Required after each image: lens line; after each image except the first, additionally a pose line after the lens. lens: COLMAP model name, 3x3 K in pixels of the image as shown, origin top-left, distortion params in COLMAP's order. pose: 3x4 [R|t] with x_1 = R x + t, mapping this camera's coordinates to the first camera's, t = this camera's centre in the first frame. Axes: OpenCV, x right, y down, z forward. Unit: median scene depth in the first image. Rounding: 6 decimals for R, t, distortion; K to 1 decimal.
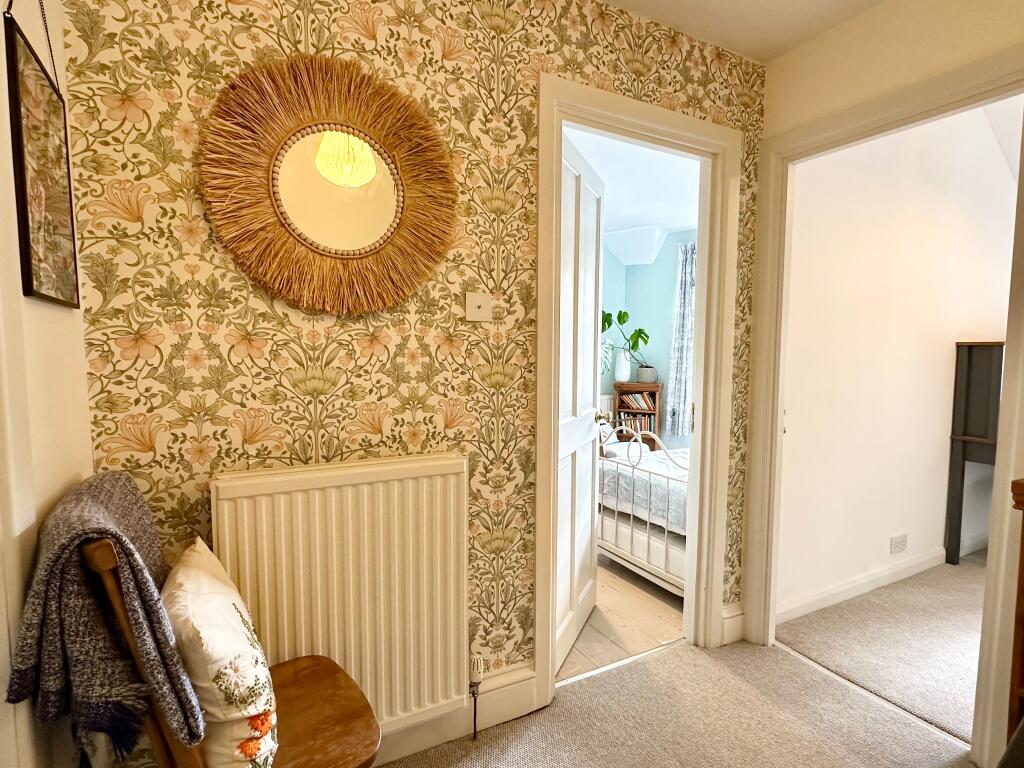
lens RADIAL K [[532.2, 0, 512.0], [0, 532.2, 384.0], [0, 0, 1]] dist [0.001804, 0.000094]
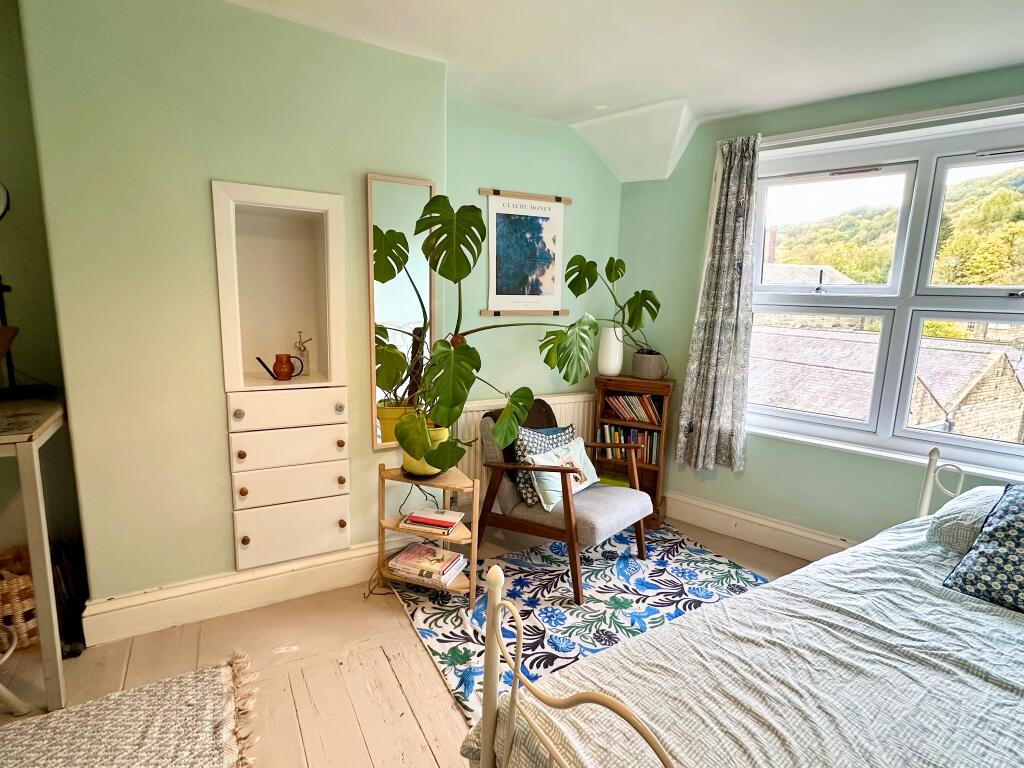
lens RADIAL K [[506.7, 0, 512.0], [0, 506.7, 384.0], [0, 0, 1]] dist [-0.001809, -0.000304]
pose [[0.999419, 0.021552, 0.026391, 0.081549], [-0.024121, 0.994570, 0.101232, -0.052577], [-0.024066, -0.101810, 0.994513, 0.429215]]
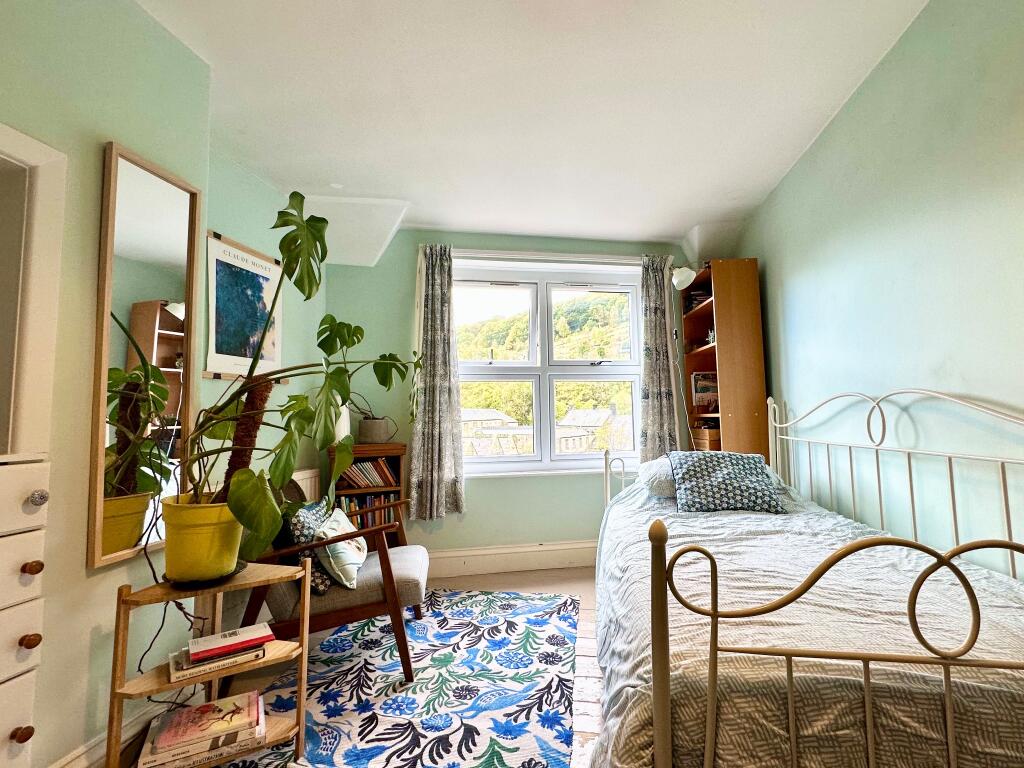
lens RADIAL K [[453.3, 0, 516.3], [0, 453.3, 379.9], [0, 0, 1]] dist [0.000405, 0.000133]
pose [[0.623414, 0.044681, 0.780614, -0.072950], [0.073316, 0.990627, -0.115254, -0.002573], [-0.778447, 0.129082, 0.614295, 0.538260]]
